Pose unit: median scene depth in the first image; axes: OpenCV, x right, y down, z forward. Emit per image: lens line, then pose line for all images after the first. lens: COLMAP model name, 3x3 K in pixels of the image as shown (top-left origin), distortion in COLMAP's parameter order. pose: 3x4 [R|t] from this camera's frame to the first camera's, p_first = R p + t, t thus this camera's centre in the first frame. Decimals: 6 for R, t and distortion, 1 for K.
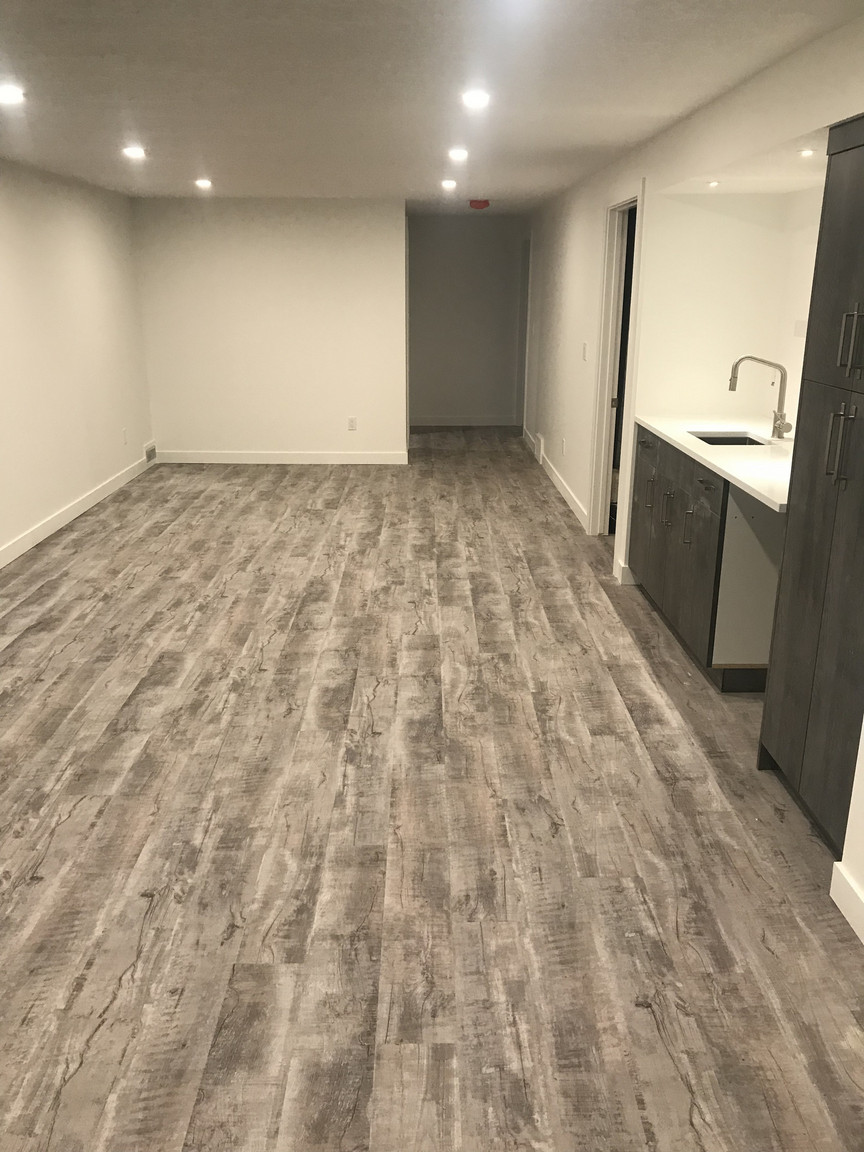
lens RADIAL K [[934.6, 0, 437.9], [0, 934.6, 570.9], [0, 0, 1]] dist [0.046025, -0.056808]
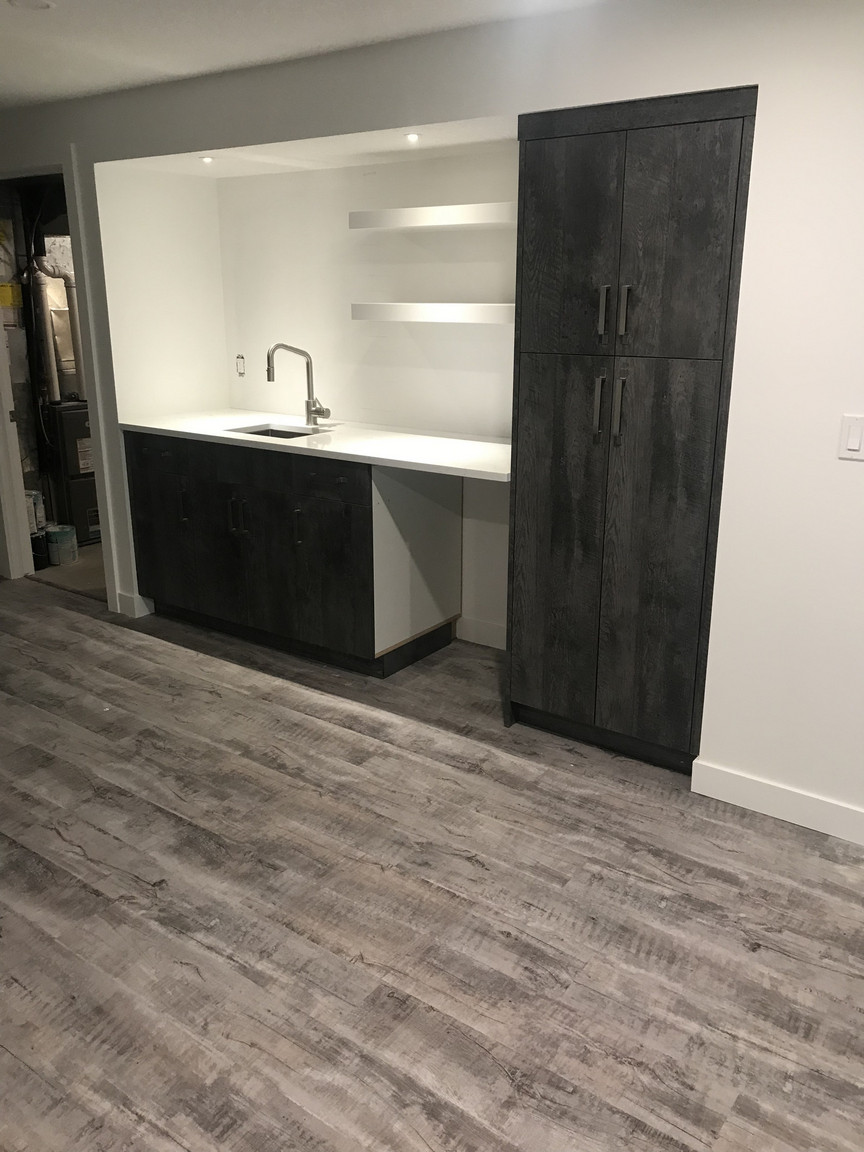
lens RADIAL K [[934.6, 0, 420.2], [0, 934.6, 567.1], [0, 0, 1]] dist [0.046025, -0.056808]
pose [[0.608328, -0.236469, 0.757641, -0.384657], [0.242419, 0.964327, 0.106334, -0.078868], [-0.755758, 0.118980, 0.643951, 0.312416]]
